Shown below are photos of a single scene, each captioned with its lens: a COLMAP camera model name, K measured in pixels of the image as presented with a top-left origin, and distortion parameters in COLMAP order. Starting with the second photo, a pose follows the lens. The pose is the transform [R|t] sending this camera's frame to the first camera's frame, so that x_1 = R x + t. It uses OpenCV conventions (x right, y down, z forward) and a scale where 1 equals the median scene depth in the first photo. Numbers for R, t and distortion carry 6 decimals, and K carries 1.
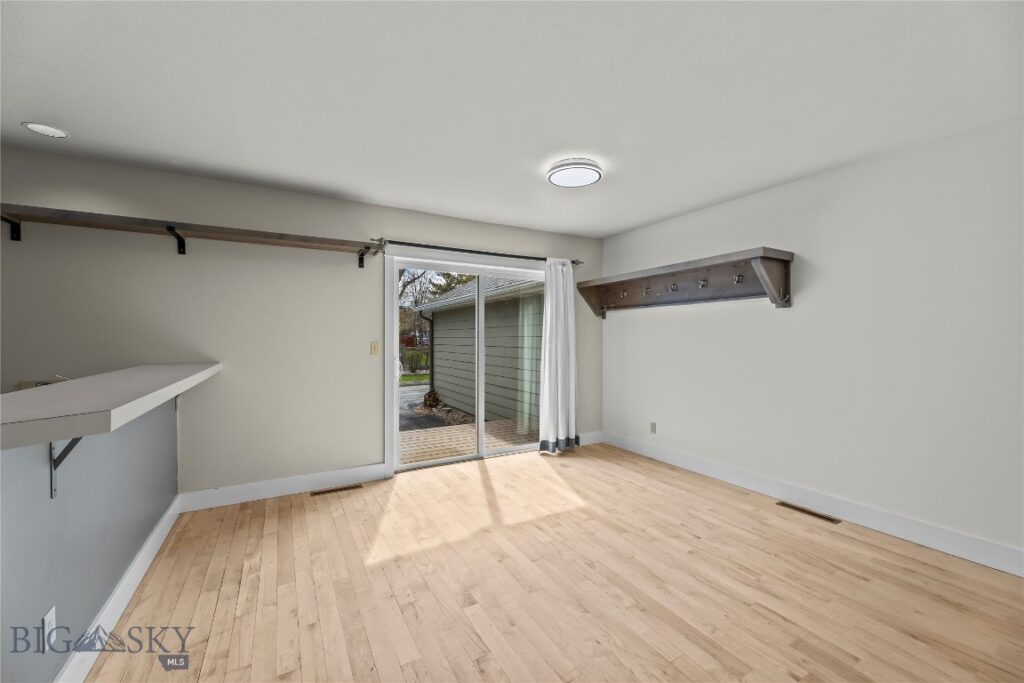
lens RADIAL K [[404.5, 0, 511.5], [0, 404.5, 350.6], [0, 0, 1]] dist [0.003430, -0.001662]
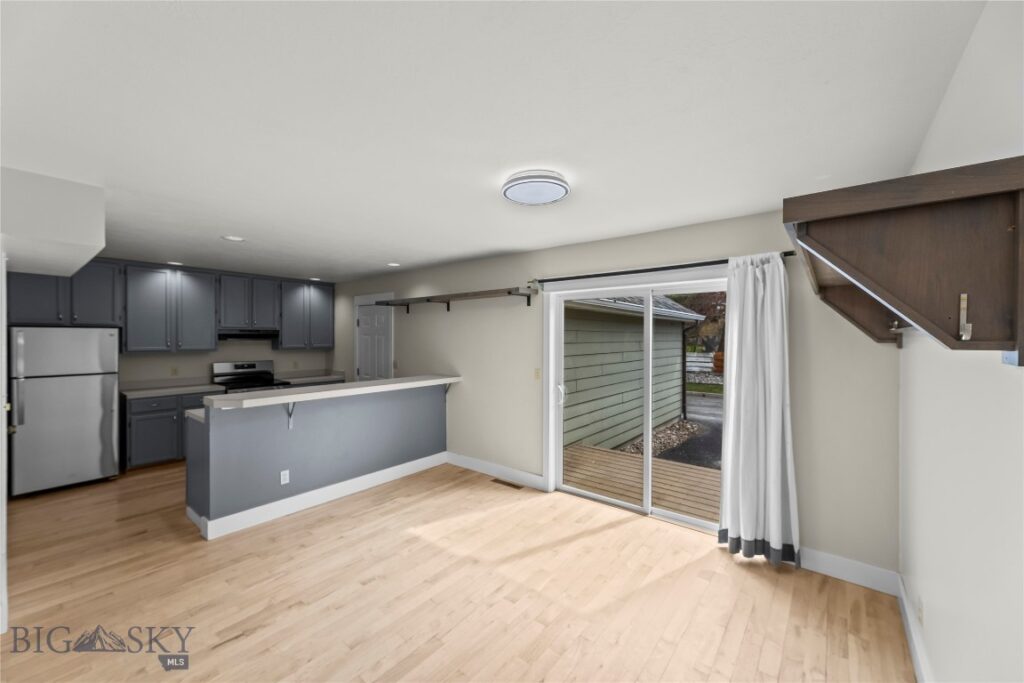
lens RADIAL K [[404.5, 0, 515.3], [0, 404.5, 337.2], [0, 0, 1]] dist [0.003430, -0.001662]
pose [[0.368019, 0.002898, -0.929814, 0.746003], [-0.029825, 0.999517, -0.008689, -0.103130], [0.929340, 0.030929, 0.367928, 0.539549]]
